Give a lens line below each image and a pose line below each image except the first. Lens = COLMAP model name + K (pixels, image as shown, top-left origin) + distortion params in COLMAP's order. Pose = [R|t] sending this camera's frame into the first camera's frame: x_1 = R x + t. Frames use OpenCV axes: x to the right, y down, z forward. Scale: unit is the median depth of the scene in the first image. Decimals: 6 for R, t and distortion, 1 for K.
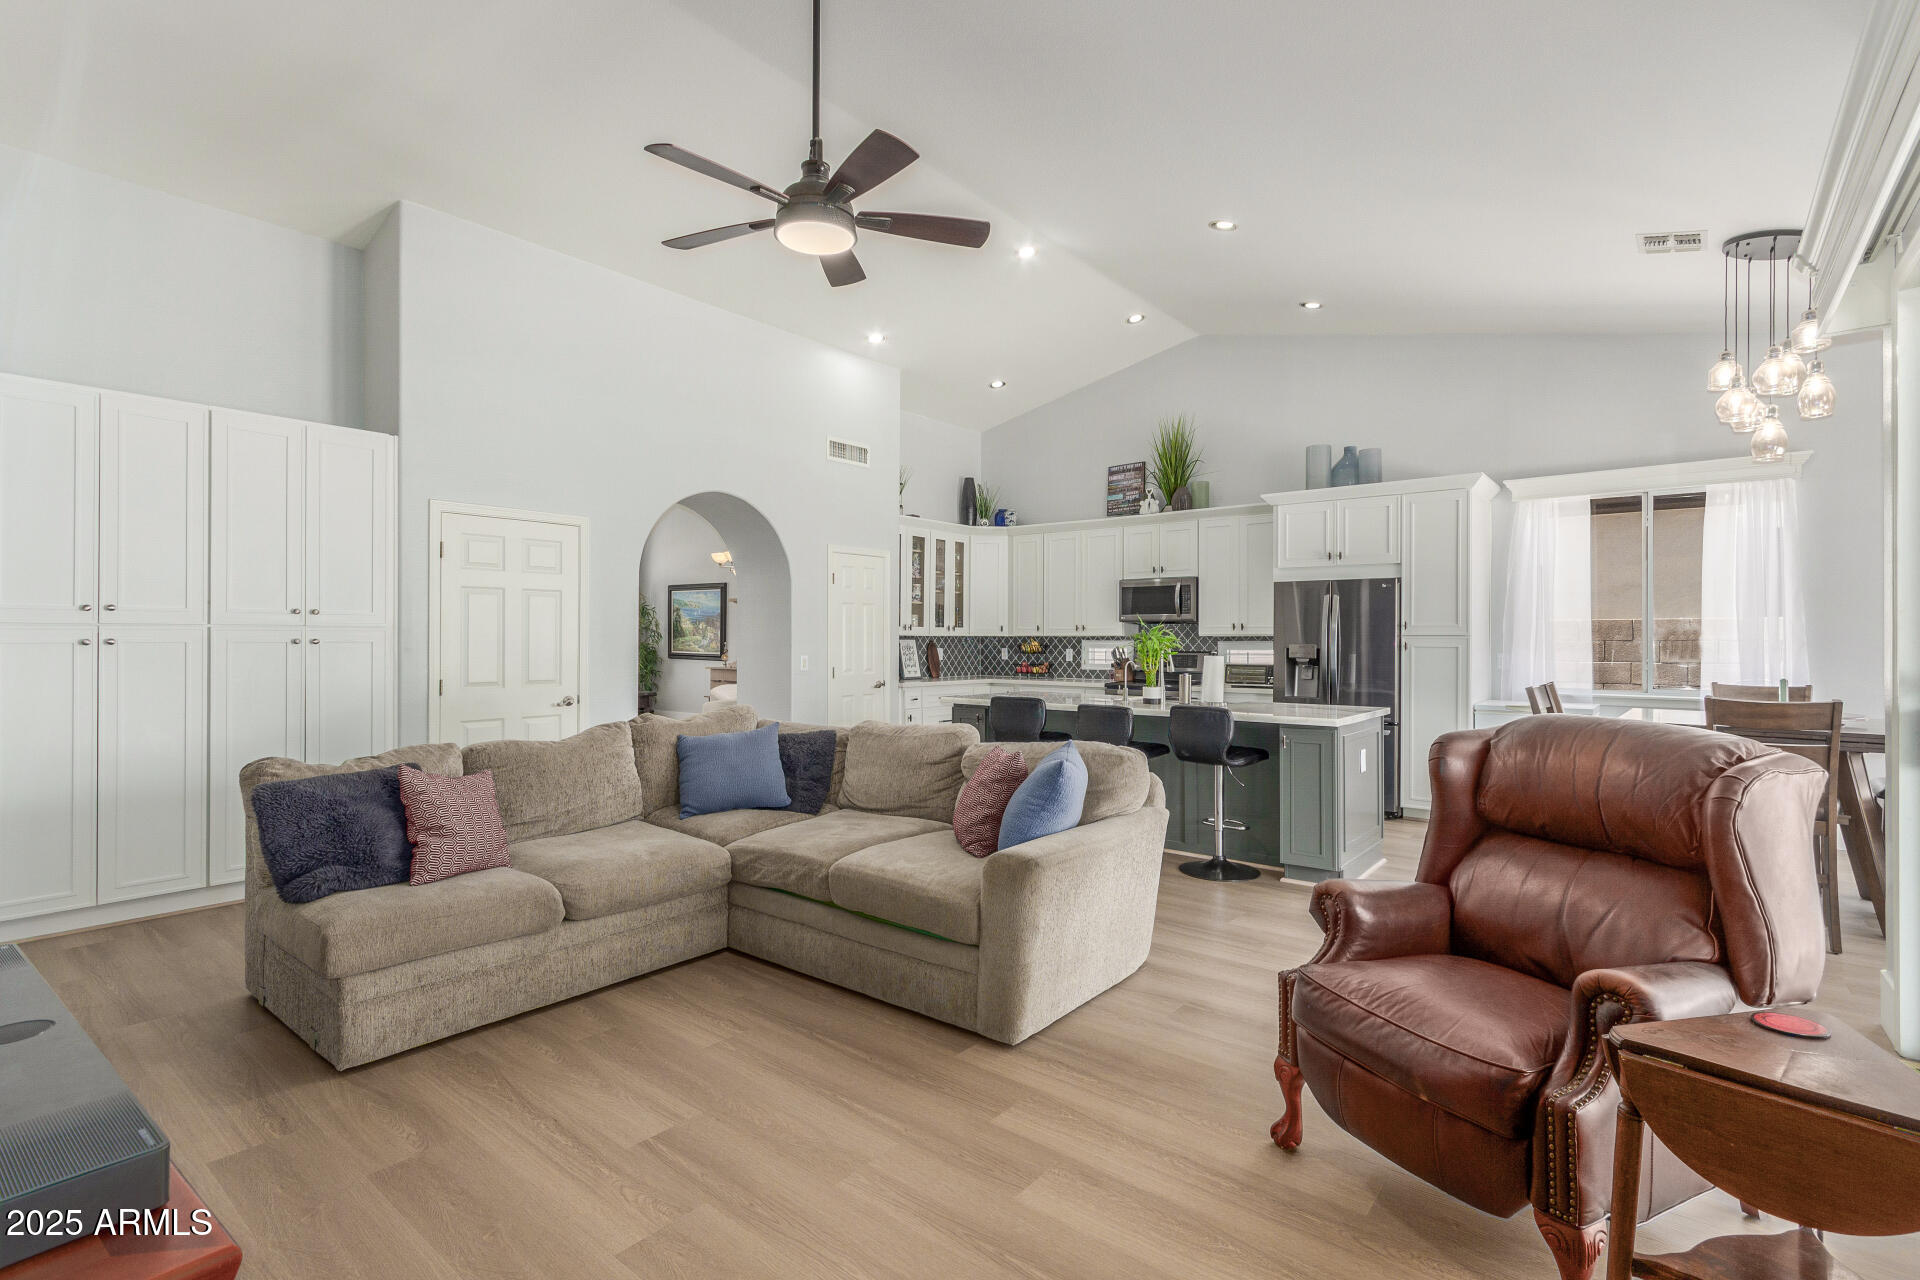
lens RADIAL K [[889.6, 0, 964.5], [0, 889.6, 636.4], [0, 0, 1]] dist [0.002532, 0.002288]
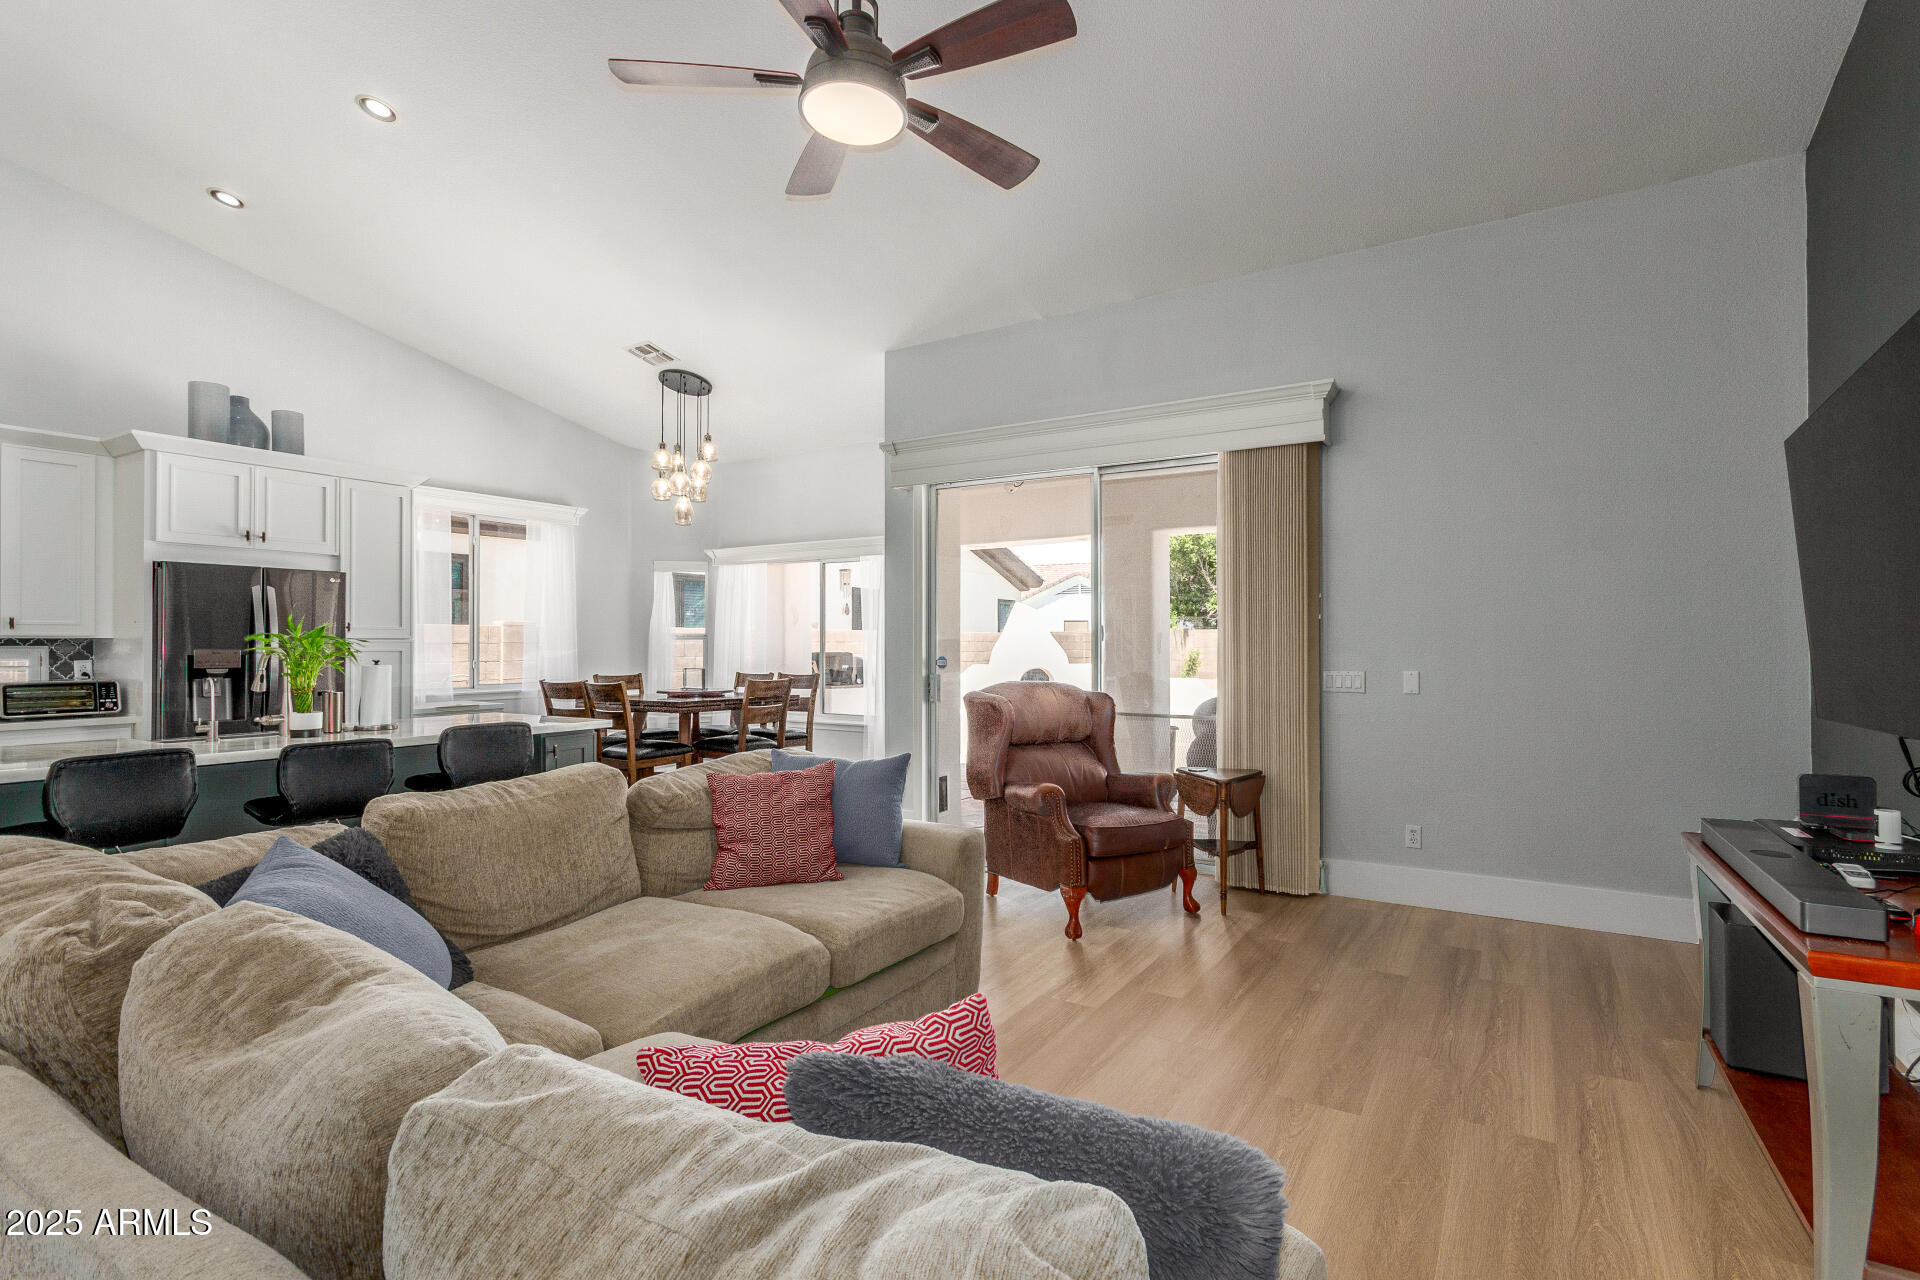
lens RADIAL K [[889.6, 0, 964.0], [0, 889.6, 636.9], [0, 0, 1]] dist [0.002532, 0.002288]
pose [[-0.124156, 0.006732, 0.992240, -0.334138], [-0.001300, 0.999975, -0.006947, 0.001868], [-0.992262, -0.002153, -0.124145, 0.369224]]
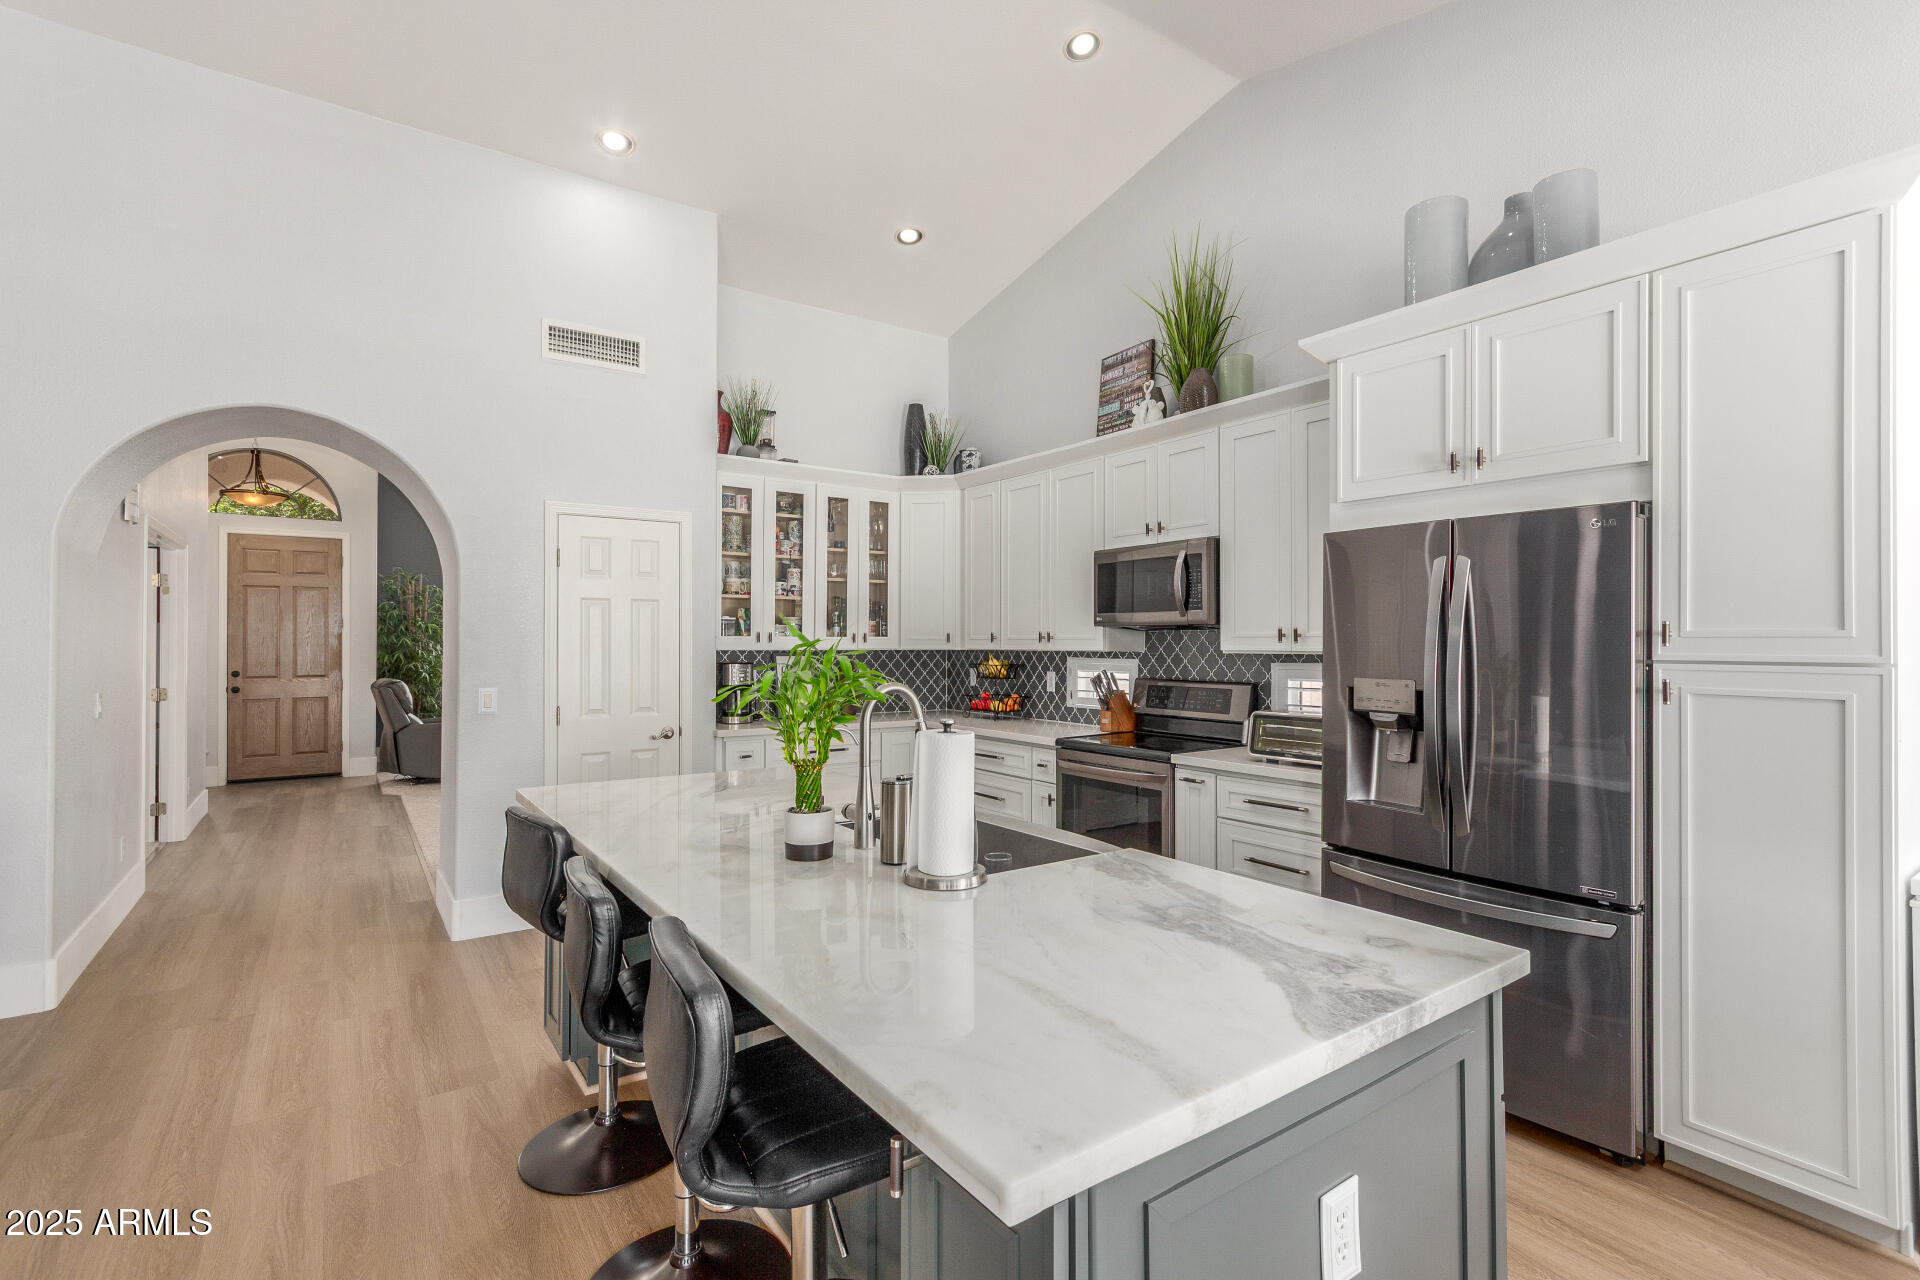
lens RADIAL K [[889.6, 0, 969.7], [0, 889.6, 637.4], [0, 0, 1]] dist [0.002532, 0.002288]
pose [[0.963173, -0.003990, -0.268853, 0.236529], [0.003340, 0.999990, -0.002876, -0.007682], [0.268862, 0.001872, 0.963177, 0.424940]]
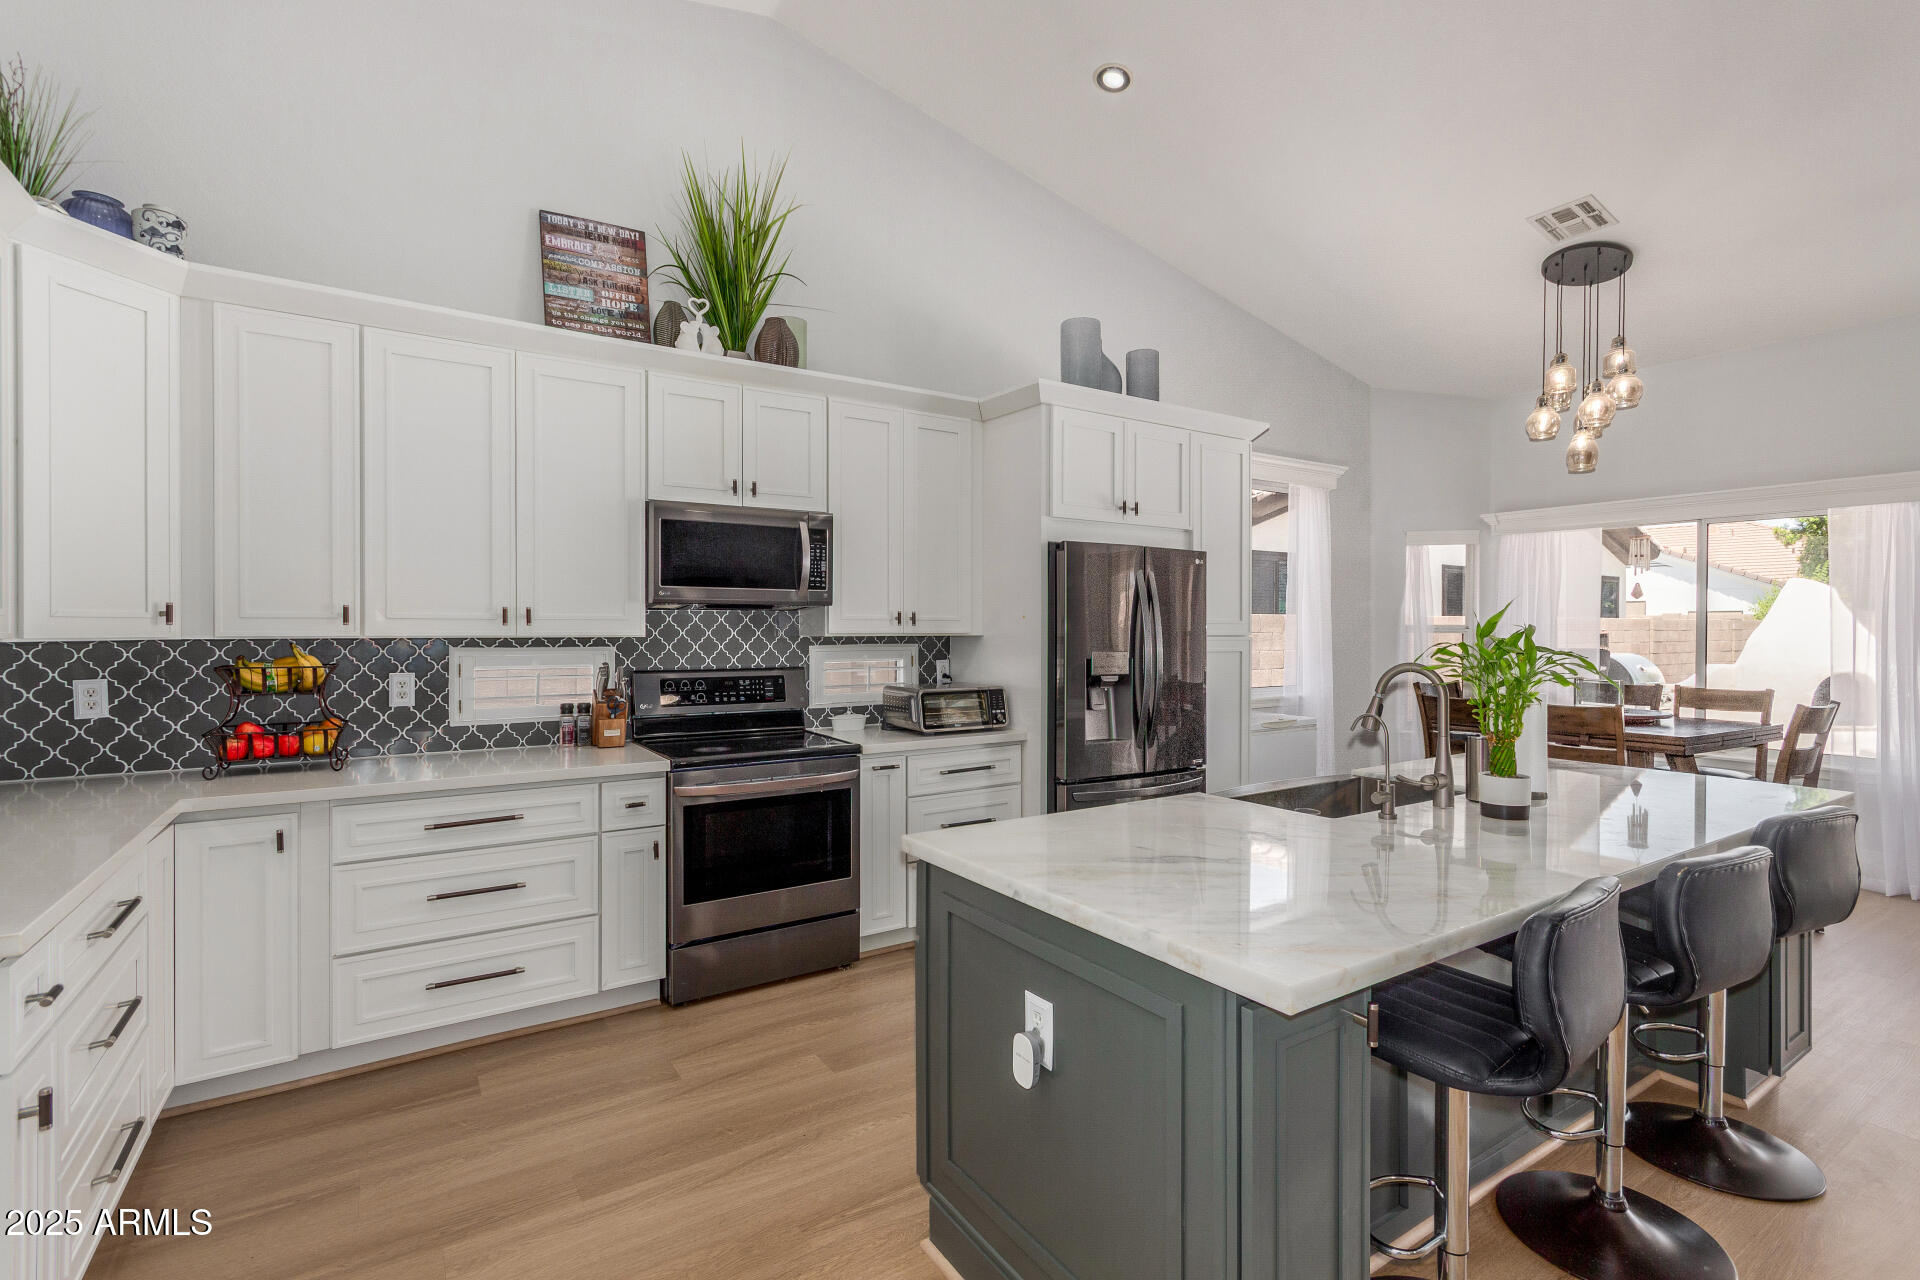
lens RADIAL K [[889.6, 0, 964.2], [0, 889.6, 635.1], [0, 0, 1]] dist [0.002532, 0.002288]
pose [[0.305814, -0.011654, 0.952020, -0.160615], [-0.005681, 0.999885, 0.014064, -0.007671], [-0.952074, -0.009710, 0.305713, 0.705691]]
